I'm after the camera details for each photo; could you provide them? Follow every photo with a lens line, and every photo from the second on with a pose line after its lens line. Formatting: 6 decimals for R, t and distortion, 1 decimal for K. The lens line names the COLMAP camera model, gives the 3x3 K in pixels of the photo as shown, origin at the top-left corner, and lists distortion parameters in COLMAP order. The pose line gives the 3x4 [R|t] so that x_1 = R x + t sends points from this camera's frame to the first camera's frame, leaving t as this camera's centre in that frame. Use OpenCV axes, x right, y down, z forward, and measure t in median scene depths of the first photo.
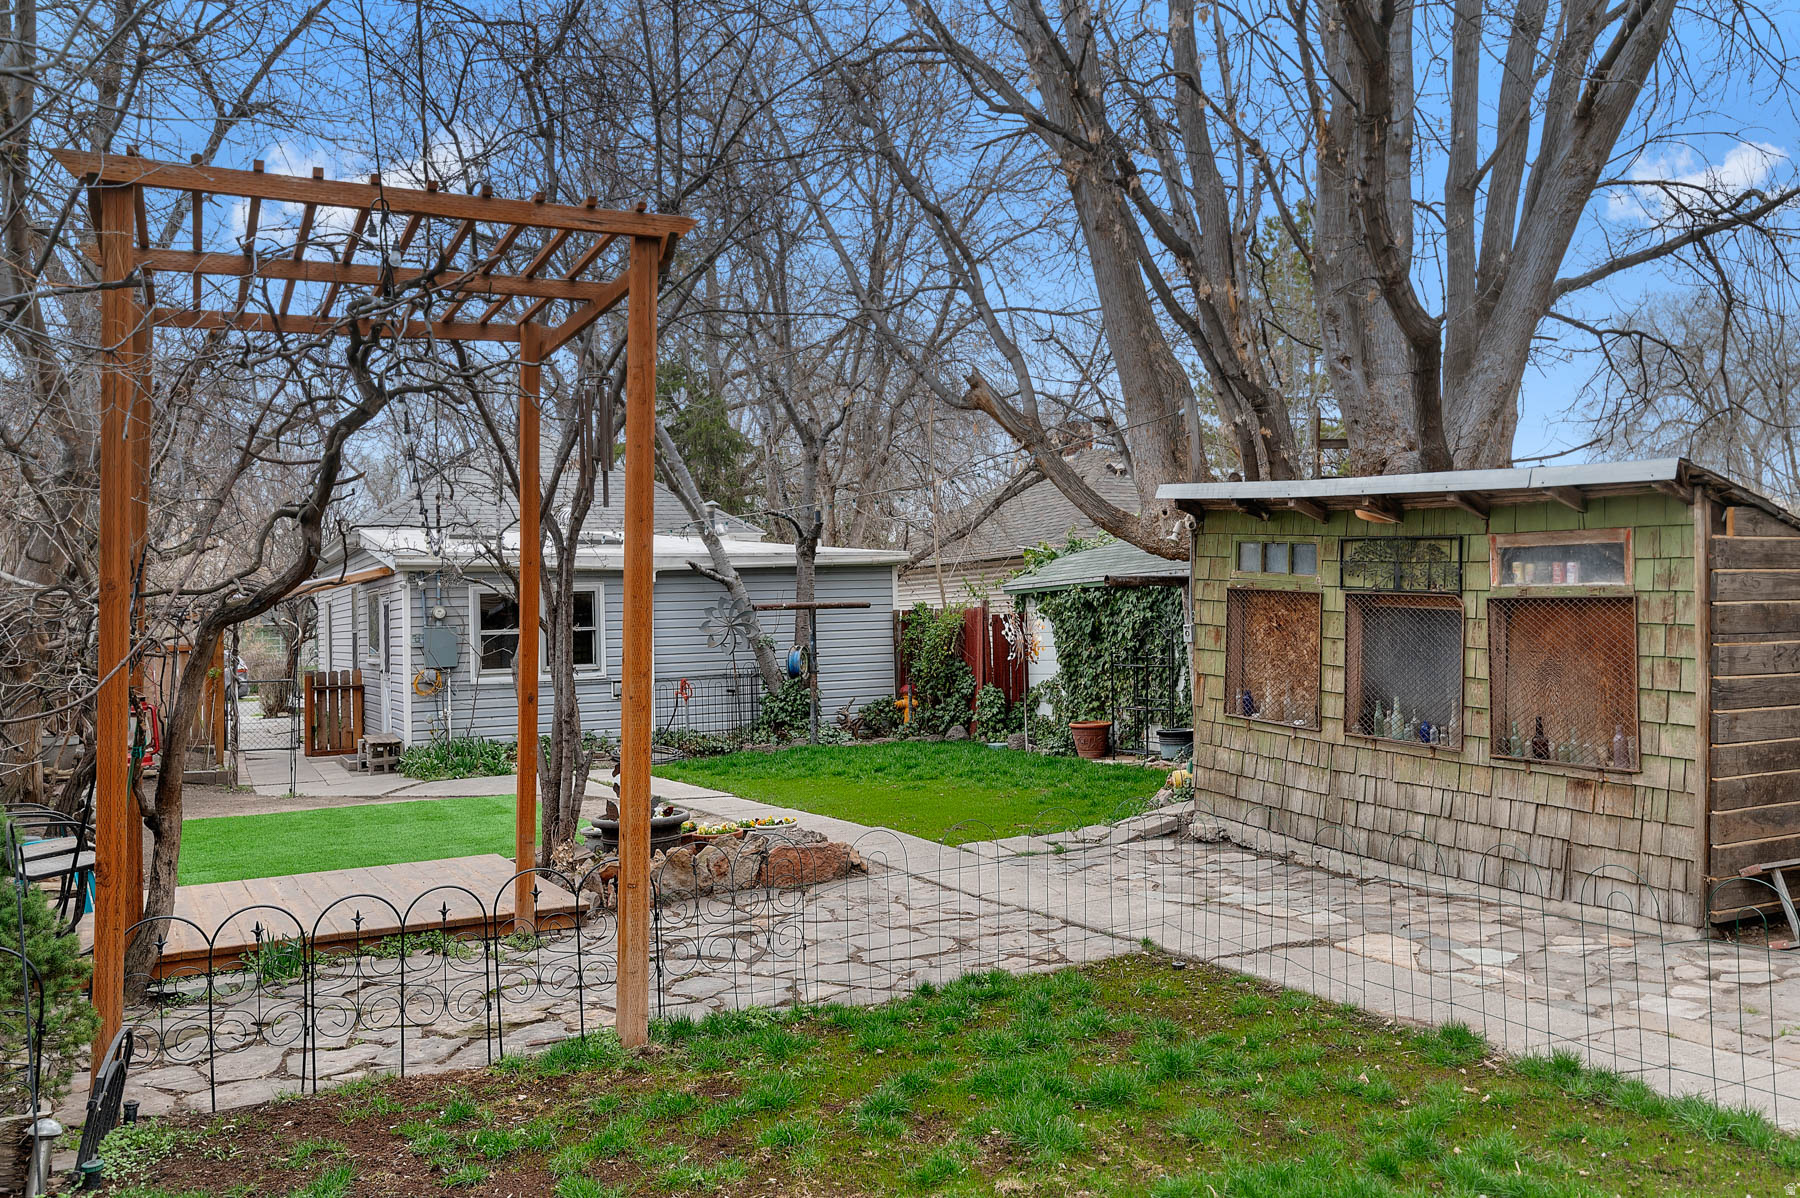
lens RADIAL K [[1509.5, 0, 907.4], [0, 1509.5, 569.1], [0, 0, 1]] dist [0.009618, 0.006131]
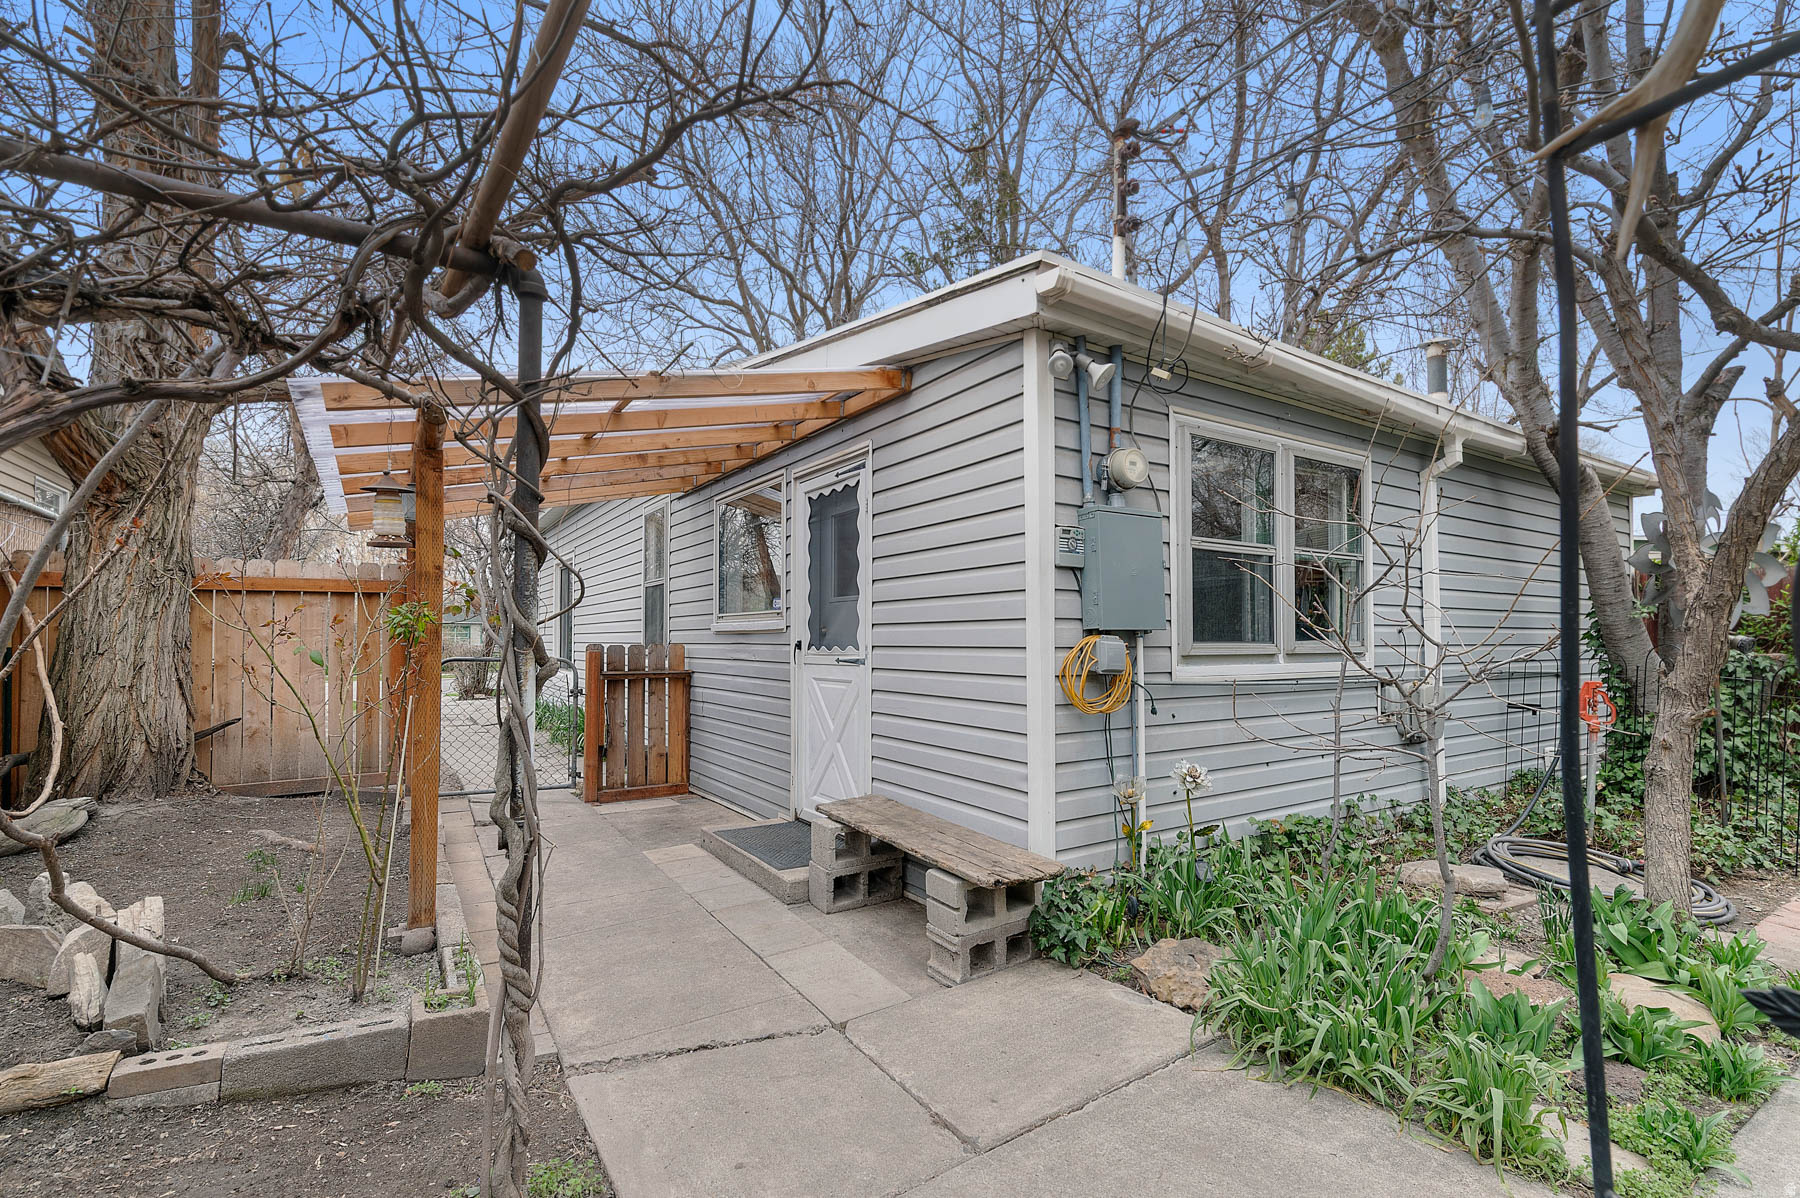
lens RADIAL K [[829.8, 0, 937.0], [0, 829.8, 634.6], [0, 0, 1]] dist [-0.002615, -0.000265]
pose [[0.989550, 0.033722, 0.140189, -0.361441], [-0.037237, 0.999053, 0.022525, 0.060686], [-0.139297, -0.027510, 0.989868, 0.788054]]
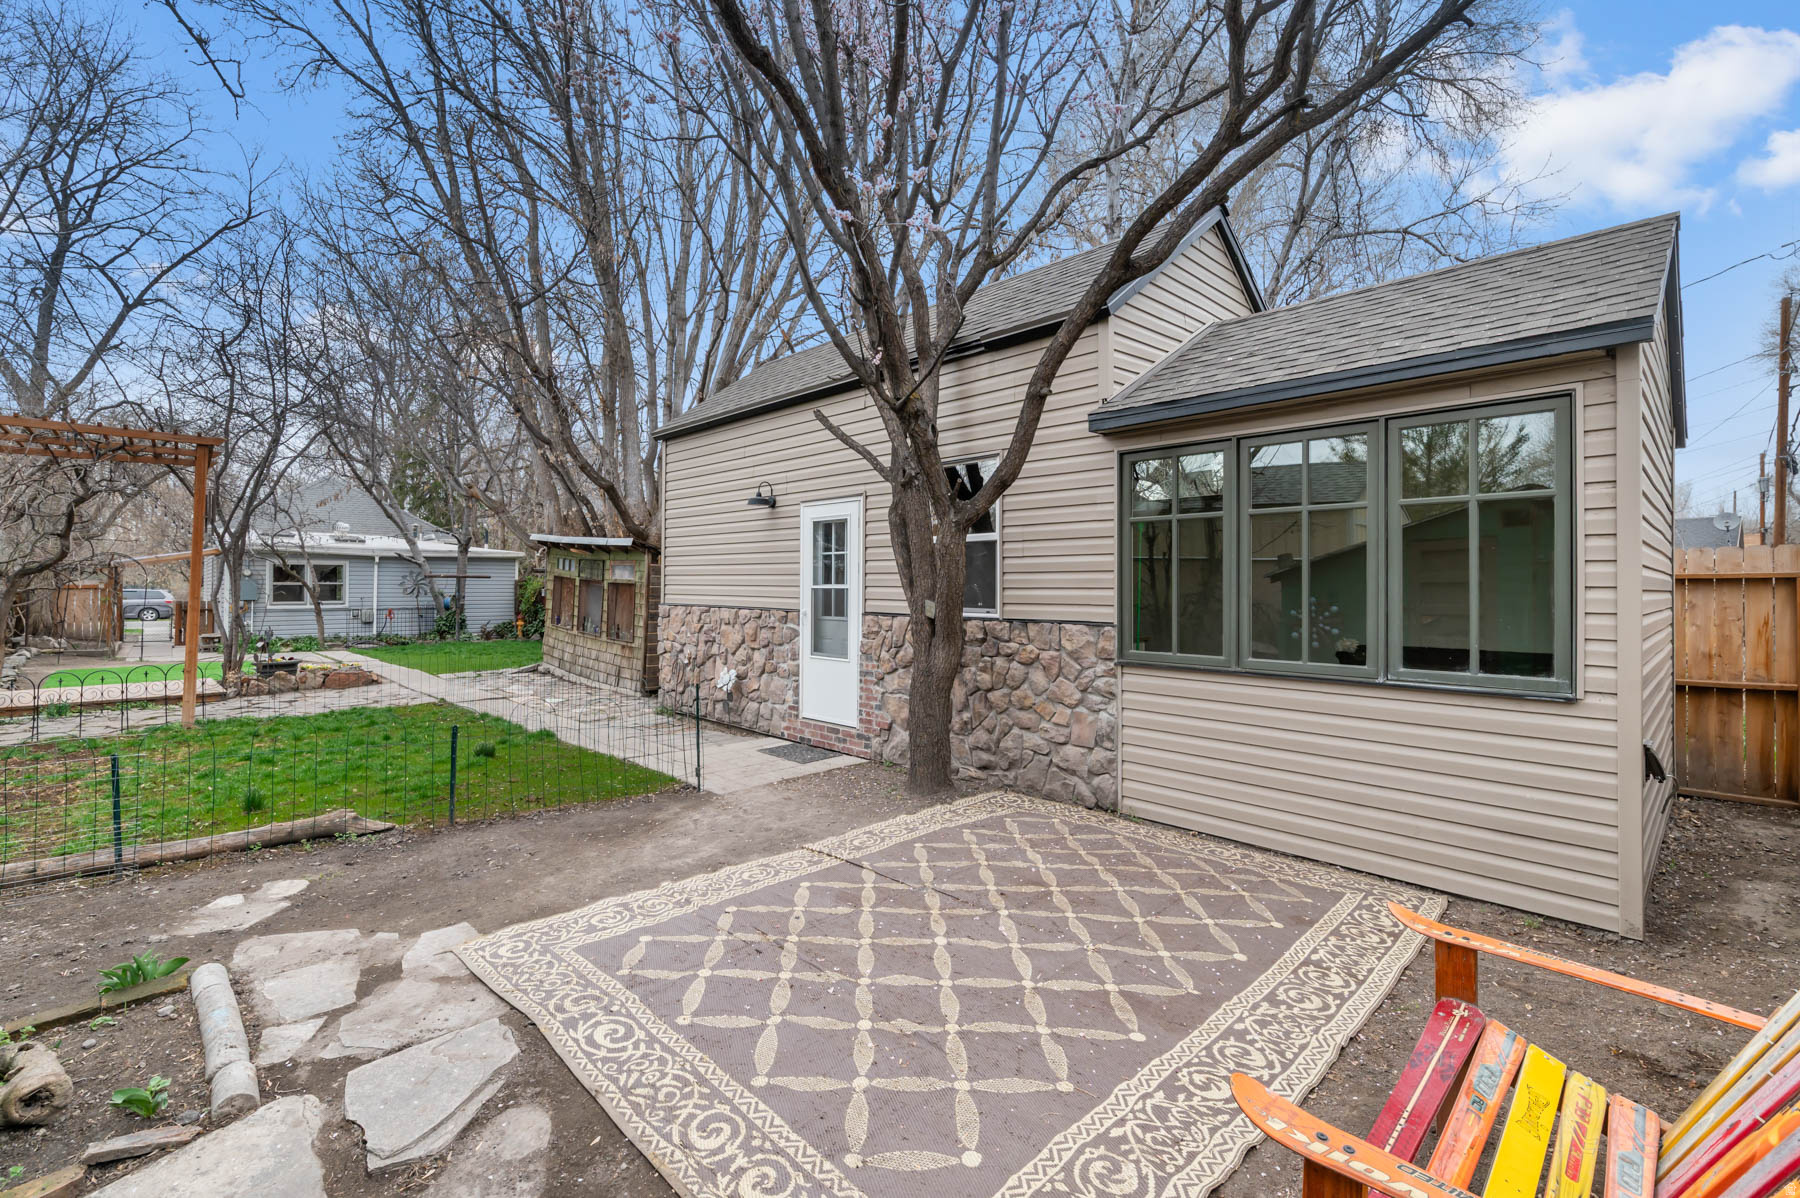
lens RADIAL K [[793.7, 0, 906.4], [0, 793.7, 582.9], [0, 0, 1]] dist [-0.000248, -0.000425]
pose [[0.953239, 0.035659, 0.300107, 0.199307], [-0.042815, 0.998933, 0.017300, -0.012618], [-0.299170, -0.029340, 0.953749, -0.253762]]
